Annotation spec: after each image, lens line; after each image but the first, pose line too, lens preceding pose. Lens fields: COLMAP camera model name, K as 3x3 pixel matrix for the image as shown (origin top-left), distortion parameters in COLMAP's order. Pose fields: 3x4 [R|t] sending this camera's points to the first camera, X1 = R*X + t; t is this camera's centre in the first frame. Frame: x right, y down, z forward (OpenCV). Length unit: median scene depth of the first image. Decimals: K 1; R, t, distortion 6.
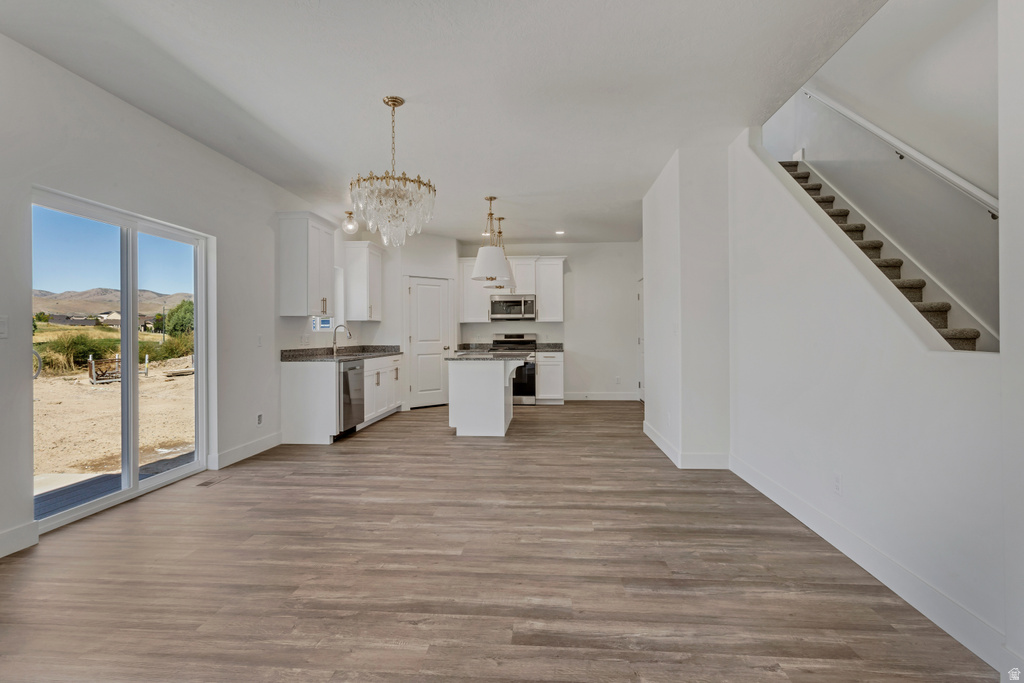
lens RADIAL K [[490.2, 0, 505.7], [0, 490.2, 332.8], [0, 0, 1]] dist [0.000810, 0.001646]
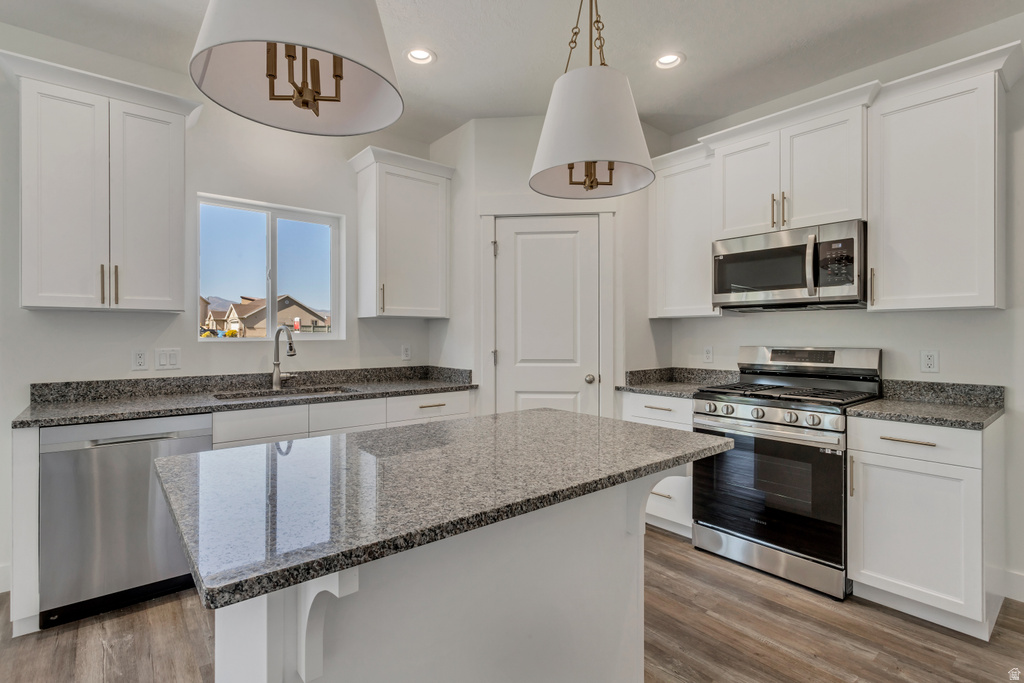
lens RADIAL K [[490.2, 0, 508.3], [0, 490.2, 335.9], [0, 0, 1]] dist [0.000810, 0.001646]
pose [[0.702916, 0.007583, -0.711232, 0.124448], [-0.001099, 0.999954, 0.009576, -0.009829], [0.711272, -0.005950, 0.702892, 0.653357]]
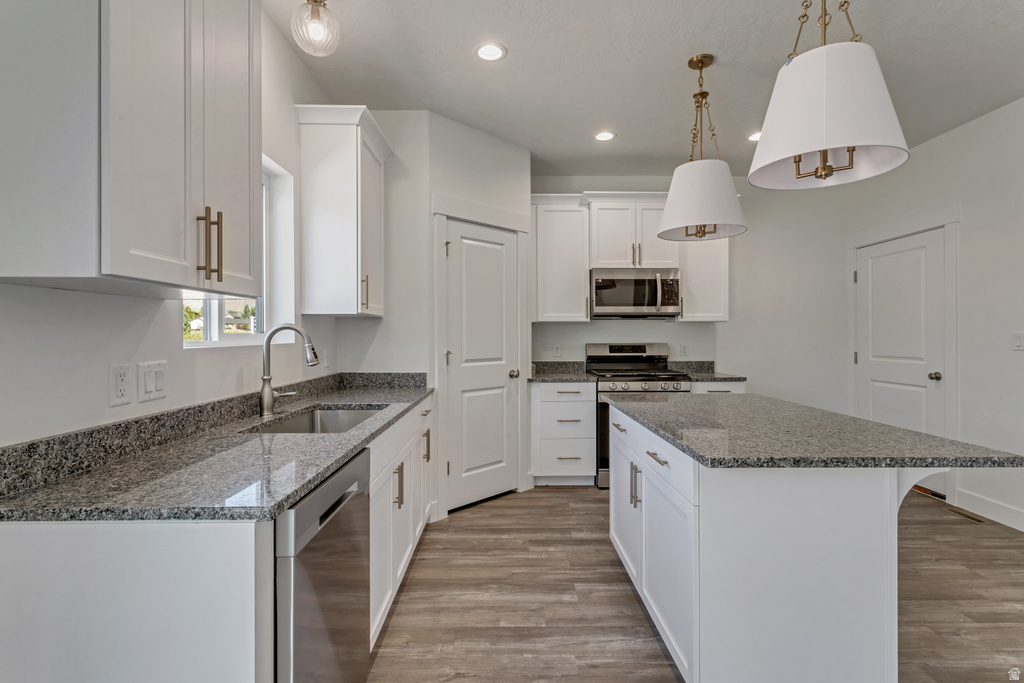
lens RADIAL K [[490.2, 0, 512.6], [0, 490.2, 337.1], [0, 0, 1]] dist [0.000810, 0.001646]
pose [[0.993991, 0.003763, 0.109398, -0.174793], [-0.004601, 0.999962, 0.007408, -0.009051], [-0.109366, -0.007867, 0.993970, 0.518847]]
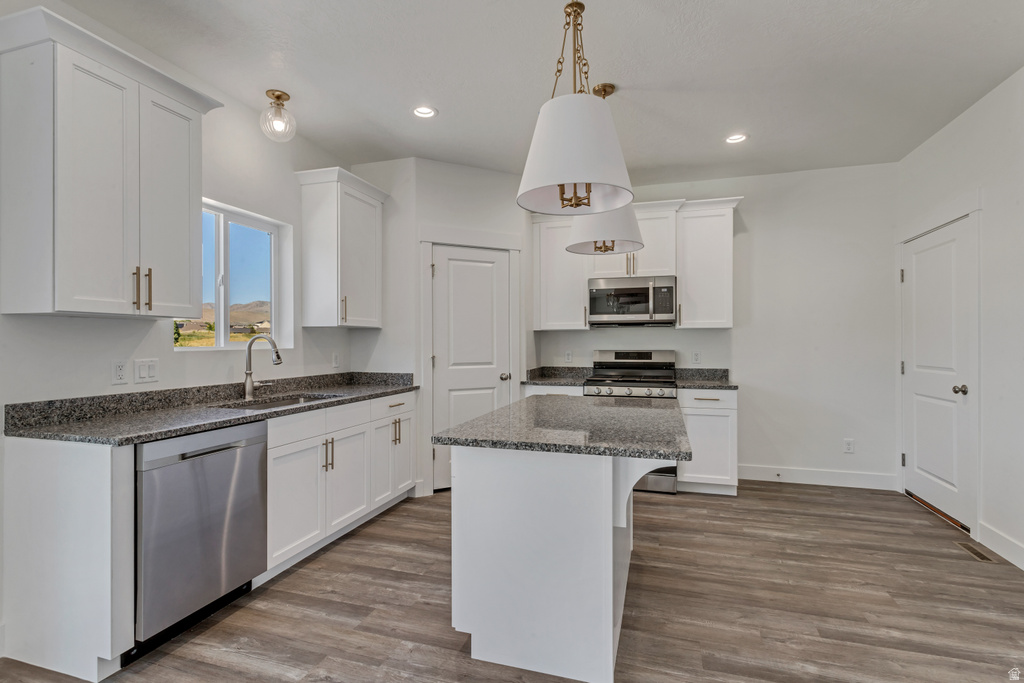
lens RADIAL K [[490.2, 0, 512.3], [0, 490.2, 344.1], [0, 0, 1]] dist [0.000810, 0.001646]
pose [[0.978001, 0.004198, -0.208559, -0.000440], [-0.002456, 0.999960, 0.008607, -0.010123], [0.208587, -0.007906, 0.977972, 0.468507]]
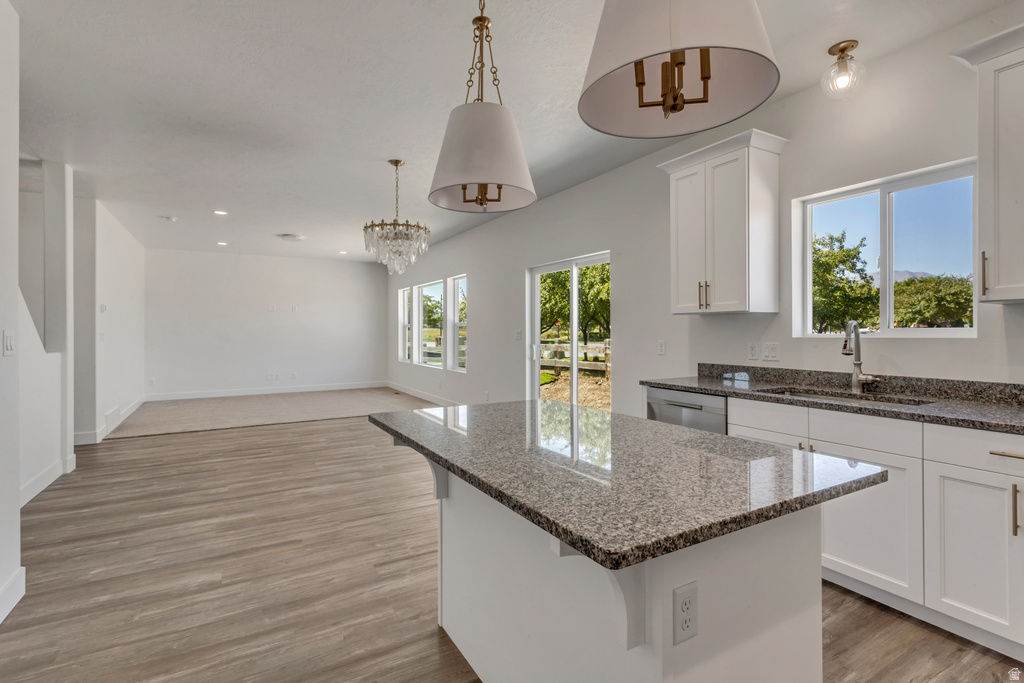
lens RADIAL K [[490.2, 0, 506.0], [0, 490.2, 329.8], [0, 0, 1]] dist [0.000810, 0.001646]
pose [[-0.819117, 0.004672, -0.573608, 0.118181], [0.008375, 0.999958, -0.003815, -0.008302], [0.573566, -0.007929, -0.819121, 0.933795]]
